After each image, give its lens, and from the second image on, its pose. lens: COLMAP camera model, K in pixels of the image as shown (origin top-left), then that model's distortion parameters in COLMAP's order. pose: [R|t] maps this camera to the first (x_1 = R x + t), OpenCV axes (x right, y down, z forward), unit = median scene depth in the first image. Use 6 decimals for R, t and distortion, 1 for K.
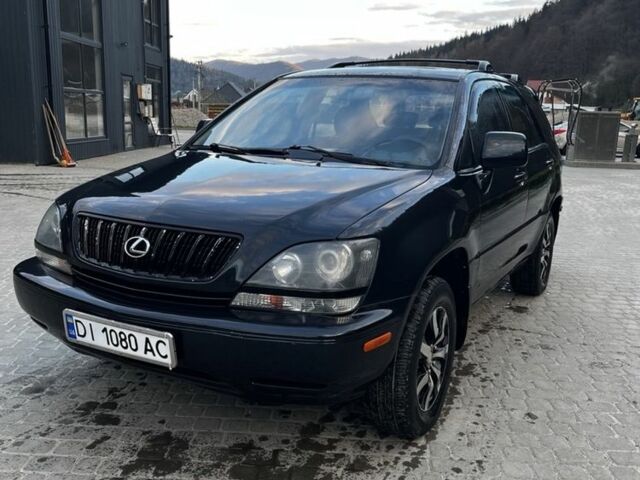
lens RADIAL K [[644.4, 0, 325.1], [0, 644.4, 240.9], [0, 0, 1]] dist [0.030908, -0.008953]
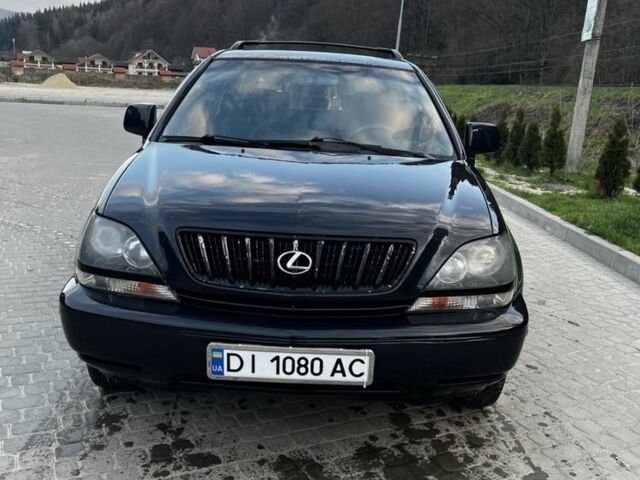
lens RADIAL K [[644.4, 0, 325.1], [0, 644.4, 240.9], [0, 0, 1]] dist [0.030908, -0.008953]
pose [[0.878225, -0.092008, 0.469314, -0.672030], [0.067637, 0.995351, 0.068568, -0.079609], [-0.473441, -0.028475, 0.880365, 0.183874]]
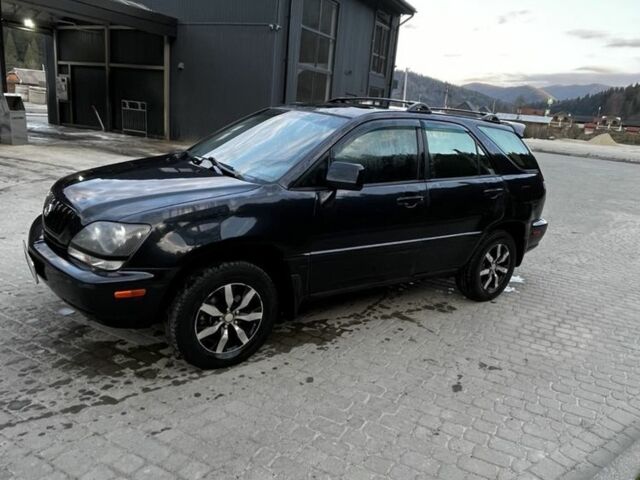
lens RADIAL K [[493.4, 0, 334.3], [0, 493.4, 241.1], [0, 0, 1]] dist [-0.001992, -0.003355]
pose [[0.905978, 0.160382, -0.391767, 0.881269], [-0.144729, 0.987036, 0.069380, -0.104166], [0.397816, -0.006156, 0.917445, 0.127709]]
